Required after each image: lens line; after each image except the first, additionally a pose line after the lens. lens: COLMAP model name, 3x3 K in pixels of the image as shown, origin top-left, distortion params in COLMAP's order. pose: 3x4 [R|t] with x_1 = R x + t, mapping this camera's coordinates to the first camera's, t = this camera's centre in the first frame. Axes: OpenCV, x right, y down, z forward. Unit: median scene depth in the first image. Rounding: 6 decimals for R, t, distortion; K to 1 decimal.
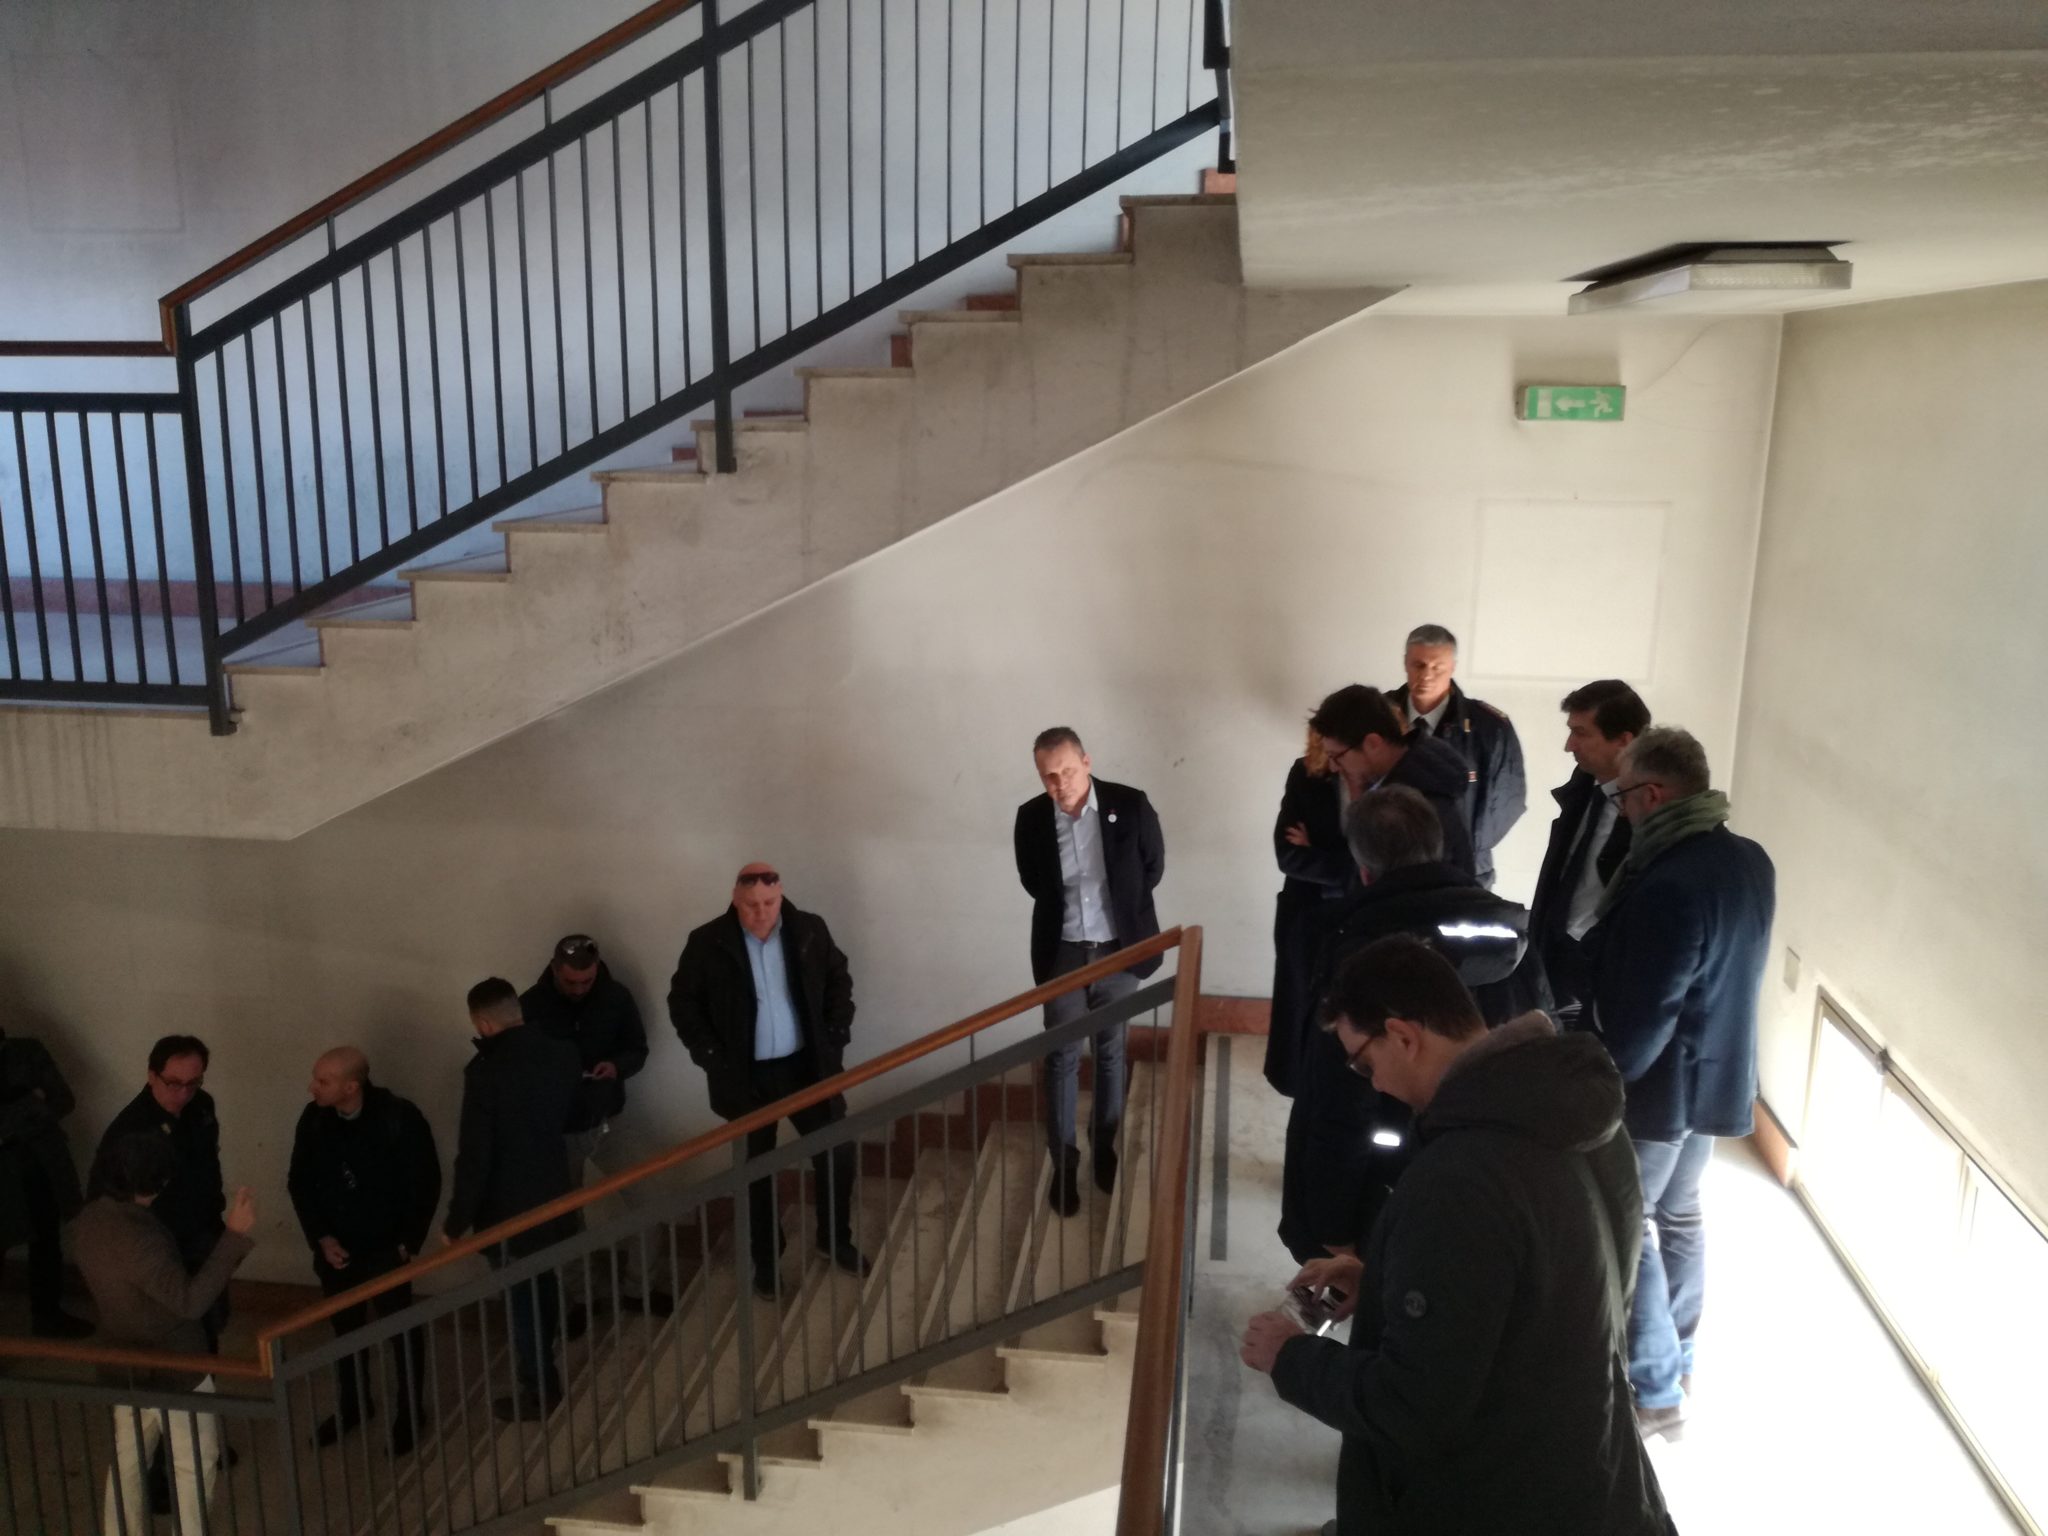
lens RADIAL K [[1648.0, 0, 993.4], [0, 1648.0, 769.1], [0, 0, 1]] dist [0.080530, -0.162009]
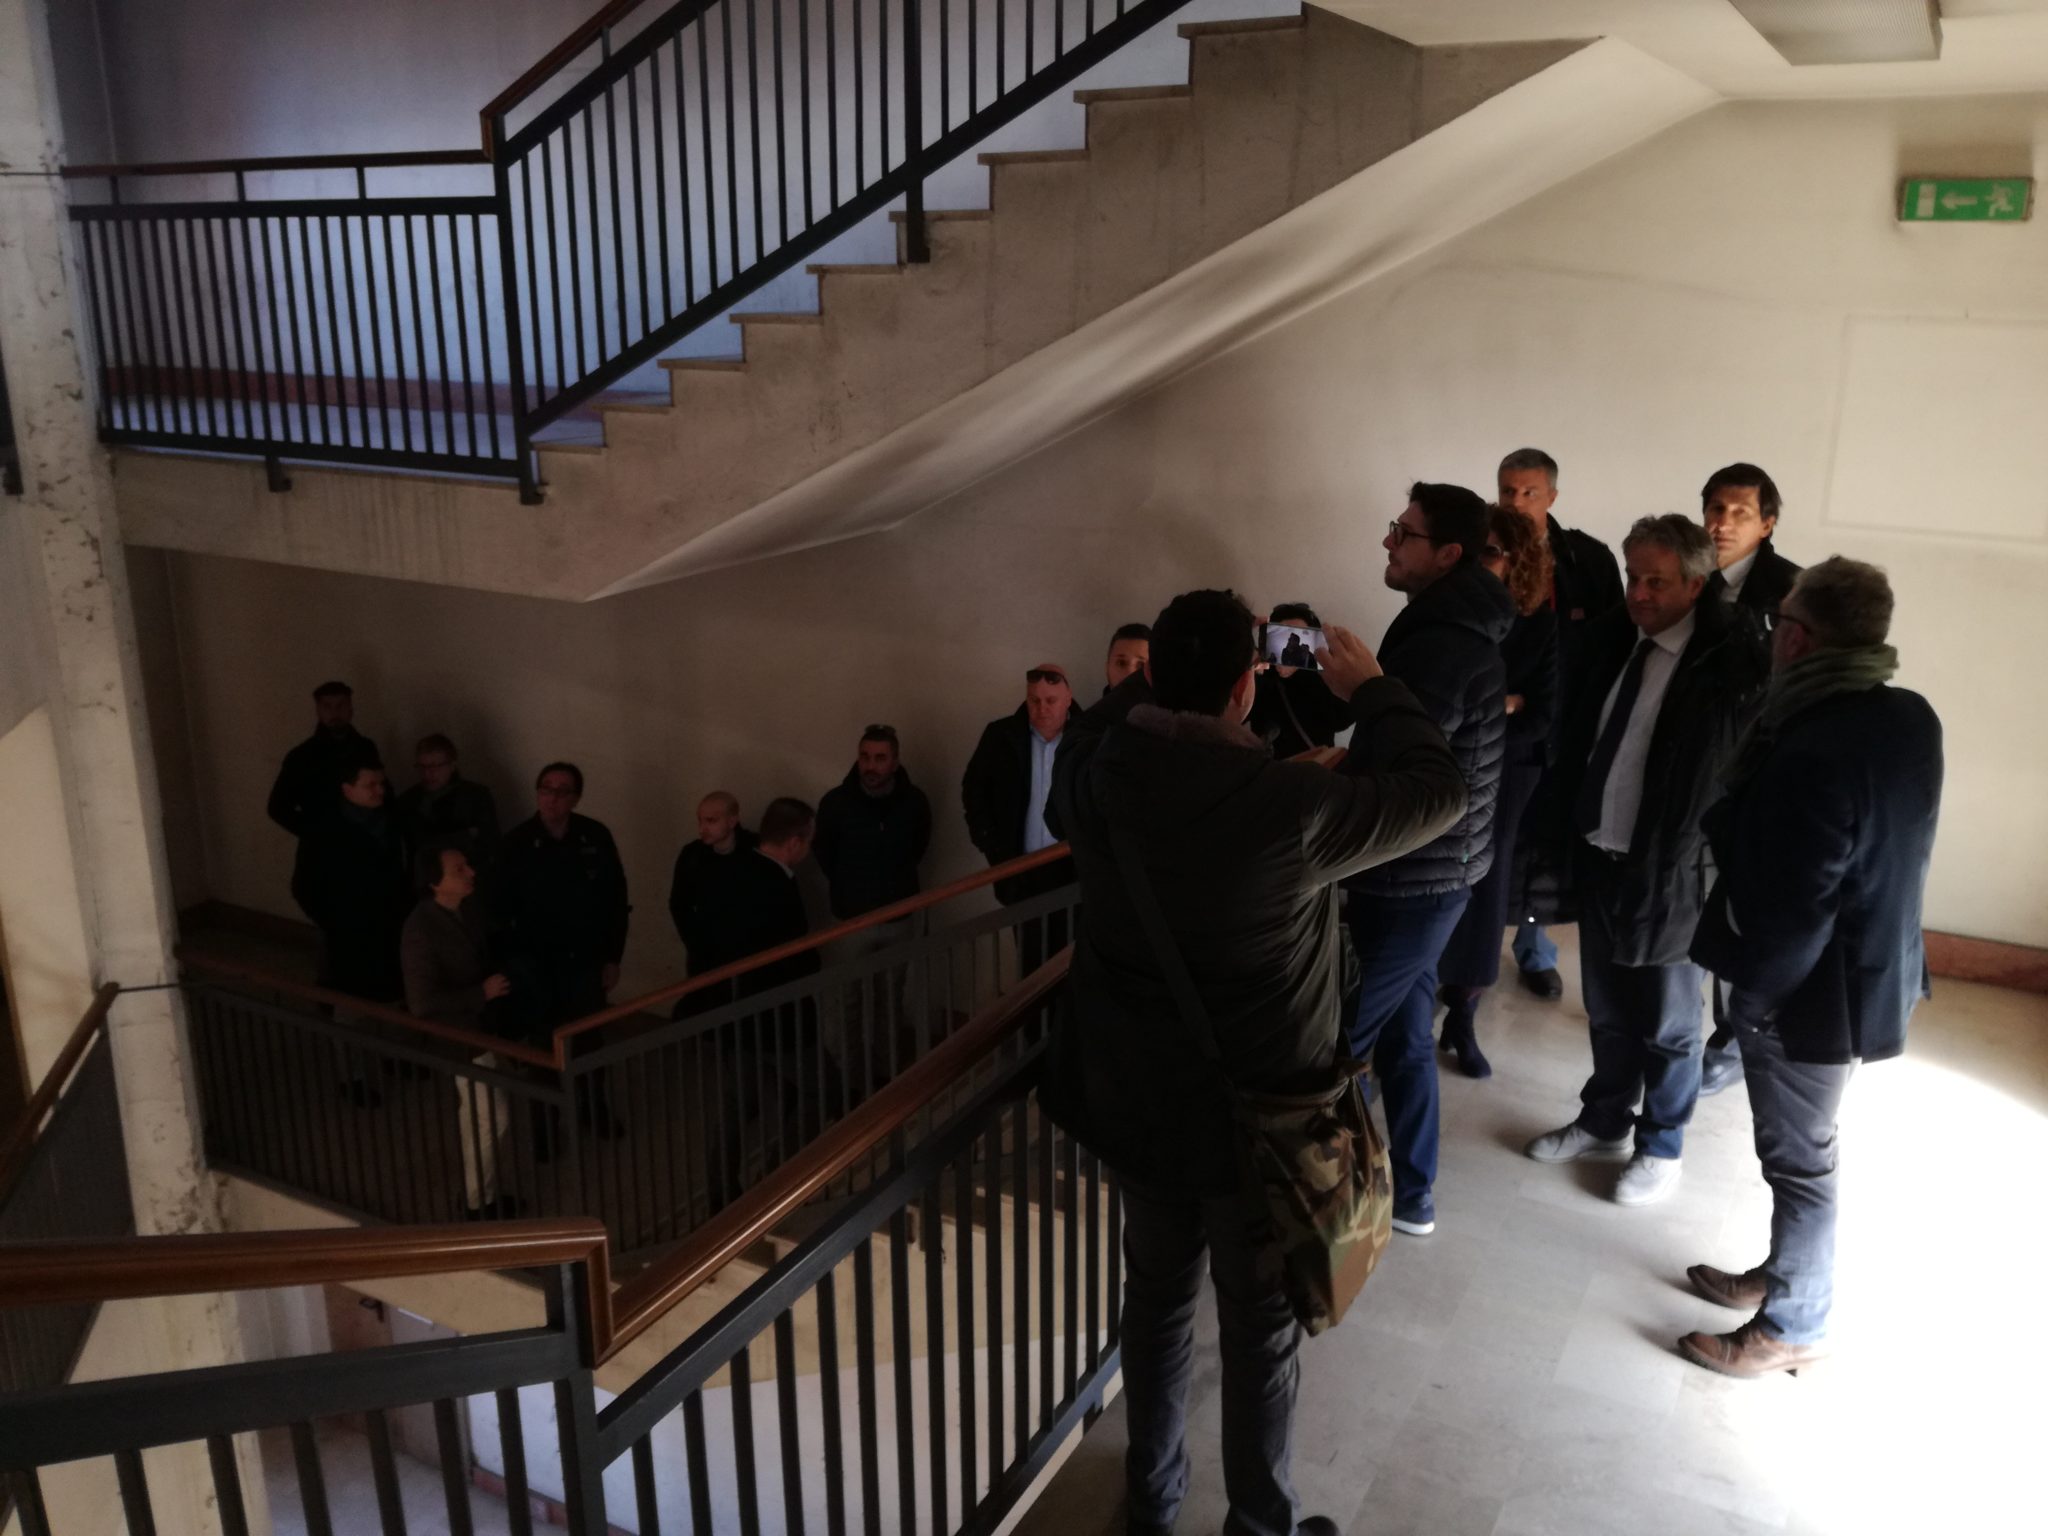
lens RADIAL K [[1640.4, 0, 1071.0], [0, 1640.4, 773.0], [0, 0, 1]] dist [0.103974, -0.198965]
pose [[0.936093, 0.096596, -0.338229, 0.290542], [-0.075139, 0.994273, 0.076001, 0.048510], [0.343634, -0.045730, 0.937990, 0.049546]]
